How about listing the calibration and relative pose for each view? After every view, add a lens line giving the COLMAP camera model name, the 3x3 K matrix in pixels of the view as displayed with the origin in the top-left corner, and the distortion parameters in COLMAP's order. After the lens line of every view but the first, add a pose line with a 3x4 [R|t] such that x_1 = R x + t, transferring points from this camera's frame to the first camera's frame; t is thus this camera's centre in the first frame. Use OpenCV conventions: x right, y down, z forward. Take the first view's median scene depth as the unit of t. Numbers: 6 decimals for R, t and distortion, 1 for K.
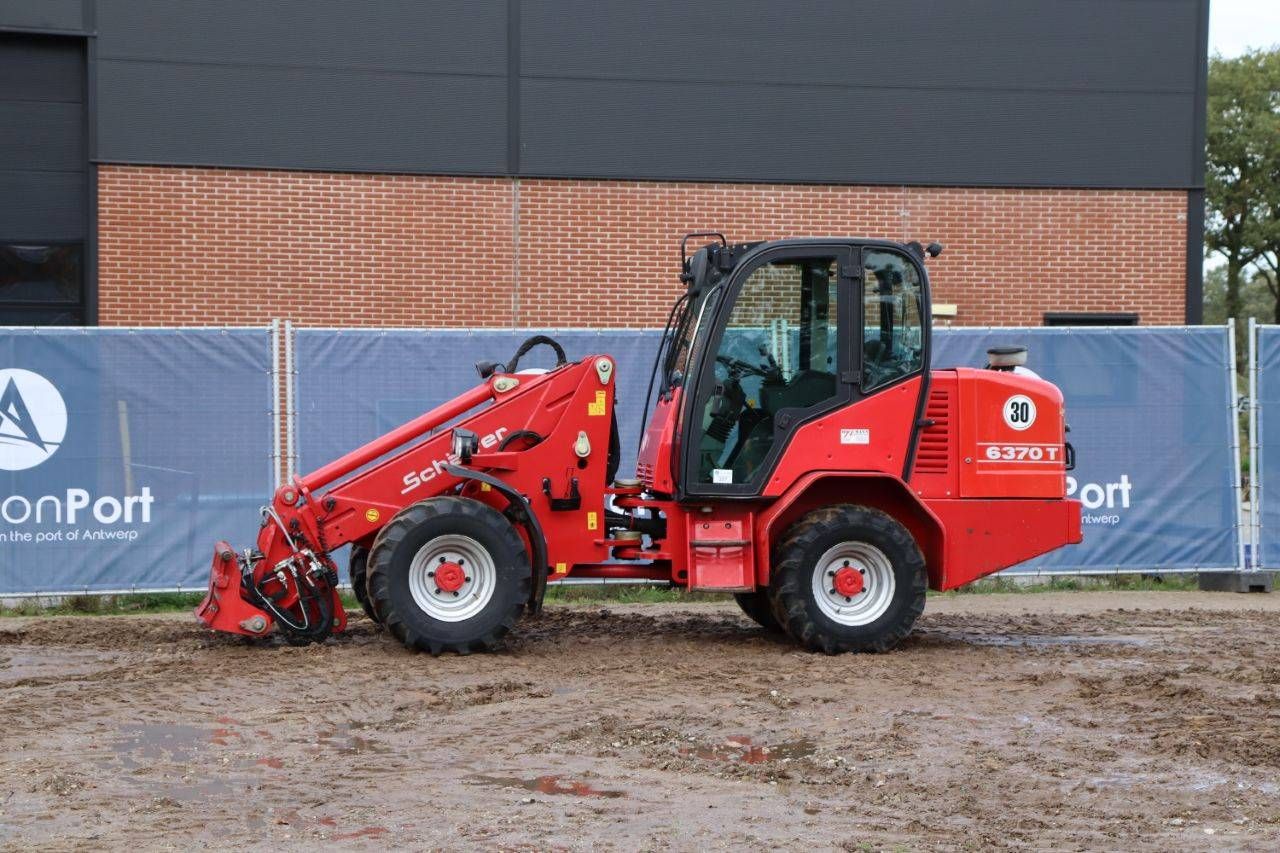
lens RADIAL K [[4013.3, 0, 640.0], [0, 4013.3, 426.5], [0, 0, 1]] dist [0.379109, 2.914592]
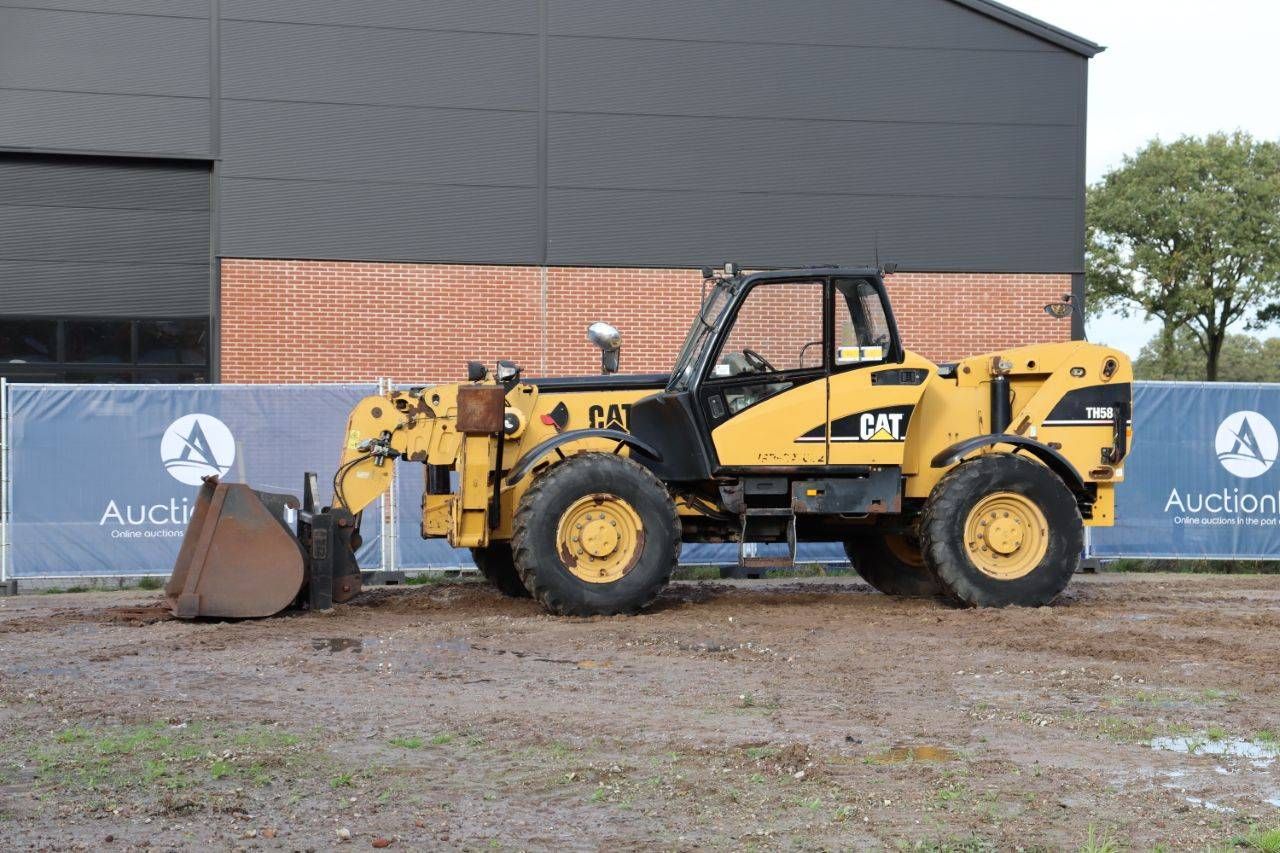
lens RADIAL K [[4013.3, 0, 640.0], [0, 4013.3, 426.5], [0, 0, 1]] dist [0.379109, 2.914592]
pose [[0.999995, -0.003211, -0.000042, -0.000546], [0.003210, 0.999898, -0.013919, 0.007108], [0.000086, 0.013919, 0.999903, -0.280299]]
